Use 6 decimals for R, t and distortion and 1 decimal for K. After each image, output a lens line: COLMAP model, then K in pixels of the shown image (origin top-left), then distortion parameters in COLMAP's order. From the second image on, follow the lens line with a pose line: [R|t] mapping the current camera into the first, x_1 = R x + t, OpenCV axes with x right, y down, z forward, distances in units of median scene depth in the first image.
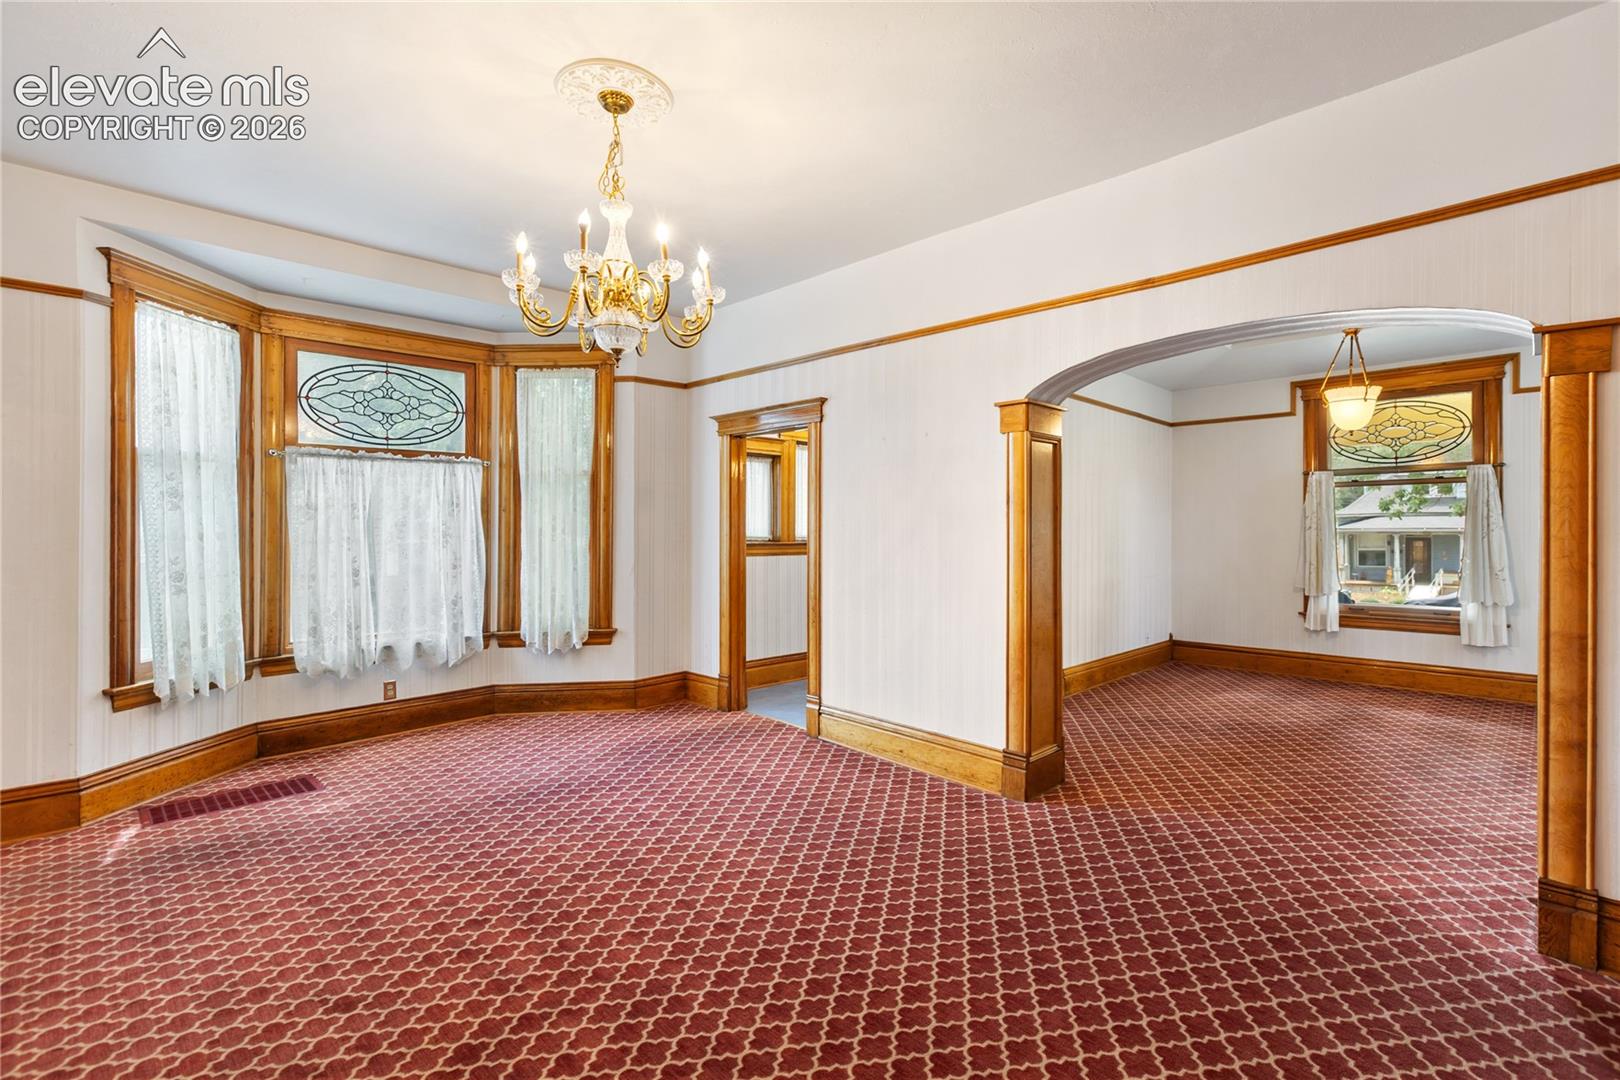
lens RADIAL K [[734.7, 0, 825.7], [0, 734.7, 529.0], [0, 0, 1]] dist [0.004469, -0.000674]
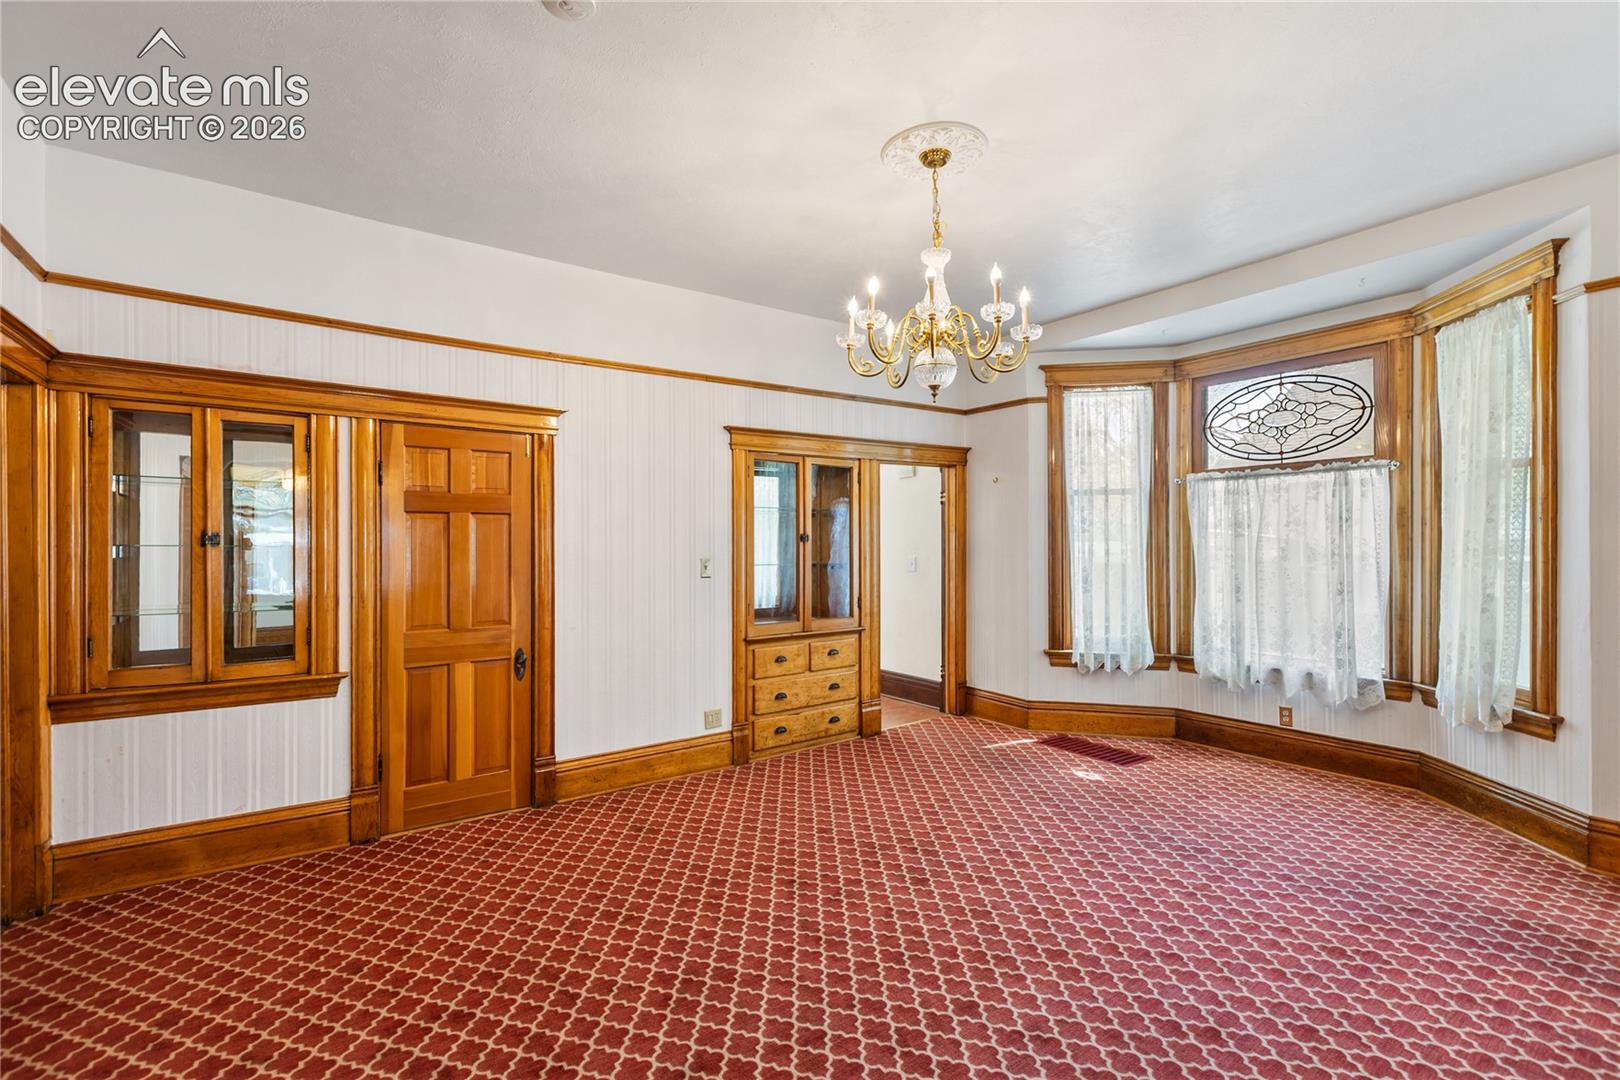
lens RADIAL K [[734.7, 0, 814.2], [0, 734.7, 540.1], [0, 0, 1]] dist [0.004469, -0.000674]
pose [[-0.166567, -0.000187, -0.986030, 0.475635], [0.000370, 1.000000, -0.000252, -0.009584], [0.986030, -0.000407, -0.166567, 0.589258]]
